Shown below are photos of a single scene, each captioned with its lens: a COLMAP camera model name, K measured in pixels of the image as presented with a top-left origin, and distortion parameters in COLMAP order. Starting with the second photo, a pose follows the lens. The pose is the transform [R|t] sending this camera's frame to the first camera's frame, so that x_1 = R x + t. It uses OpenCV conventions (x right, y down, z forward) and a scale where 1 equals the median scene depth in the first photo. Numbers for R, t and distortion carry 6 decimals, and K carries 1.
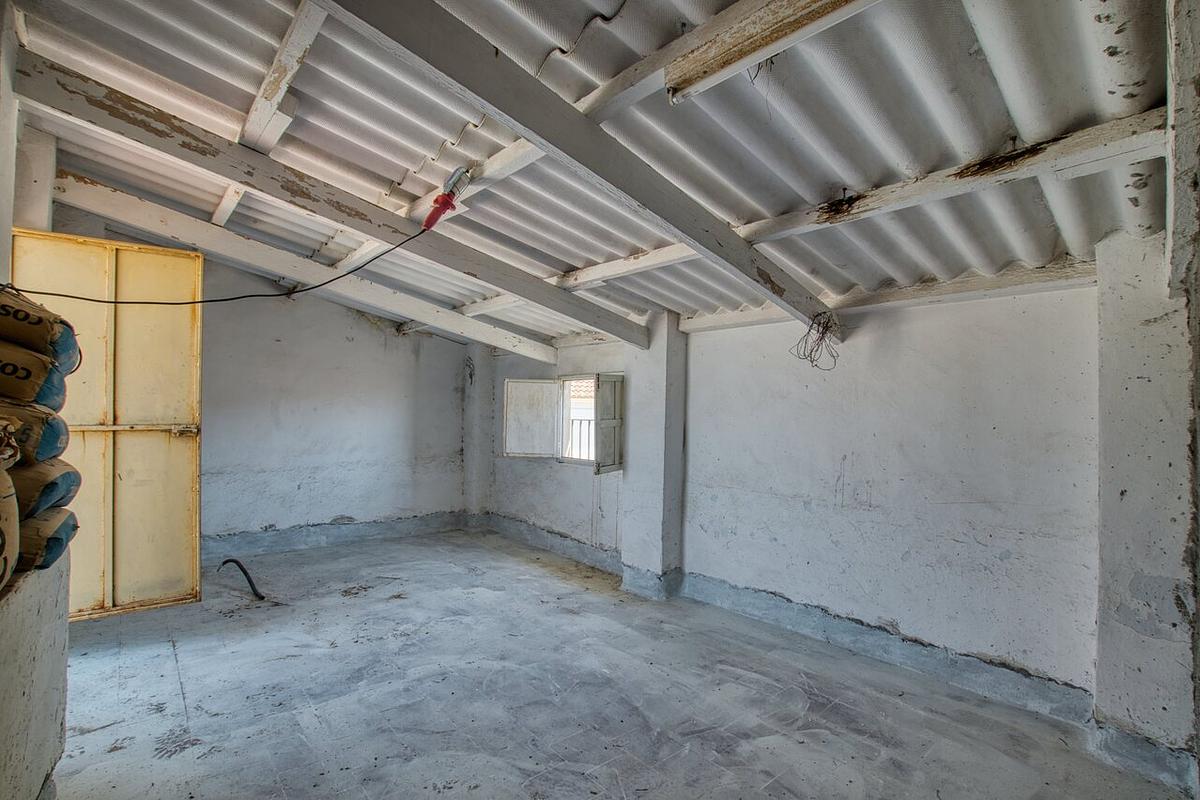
lens RADIAL K [[539.0, 0, 599.8], [0, 539.0, 406.6], [0, 0, 1]] dist [-0.023870, 0.001828]
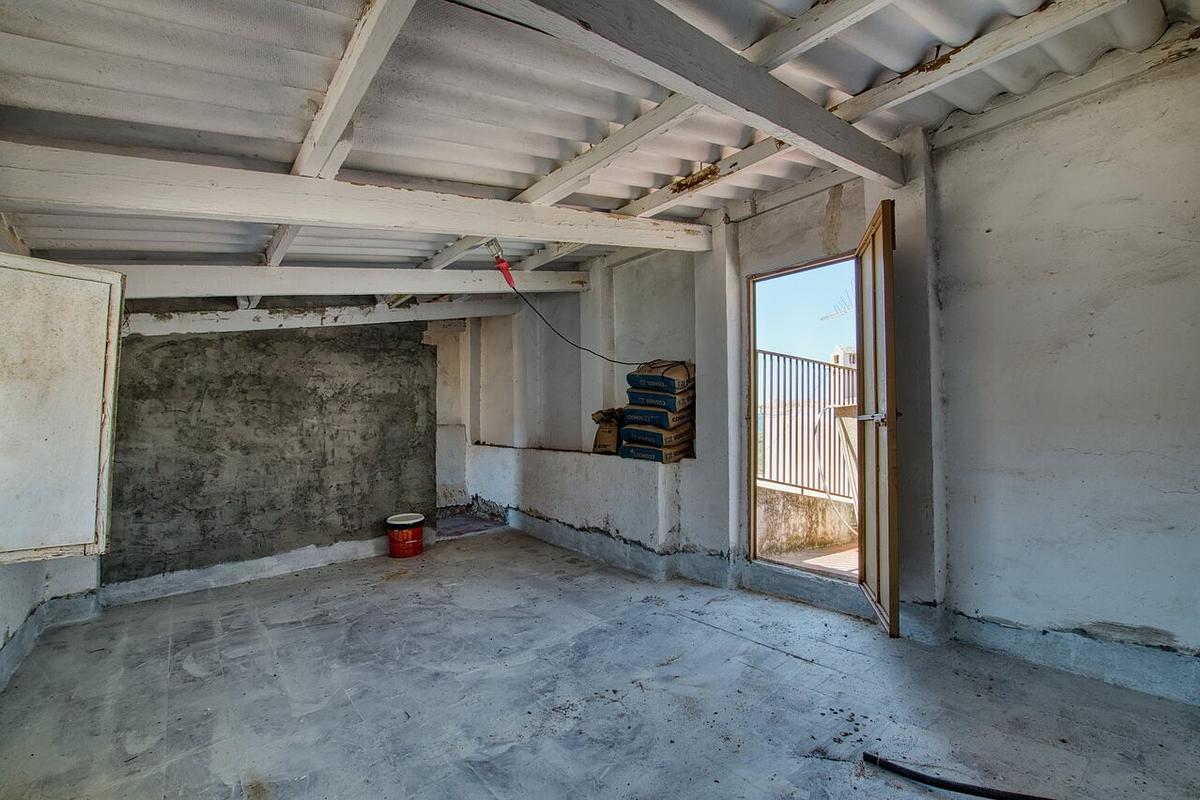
lens RADIAL K [[539.0, 0, 600.4], [0, 539.0, 403.8], [0, 0, 1]] dist [-0.023870, 0.001828]
pose [[-0.998159, -0.004493, 0.060477, -0.517950], [-0.006999, 0.999123, -0.041287, 0.058234], [-0.060239, -0.041634, -0.997315, 1.937958]]
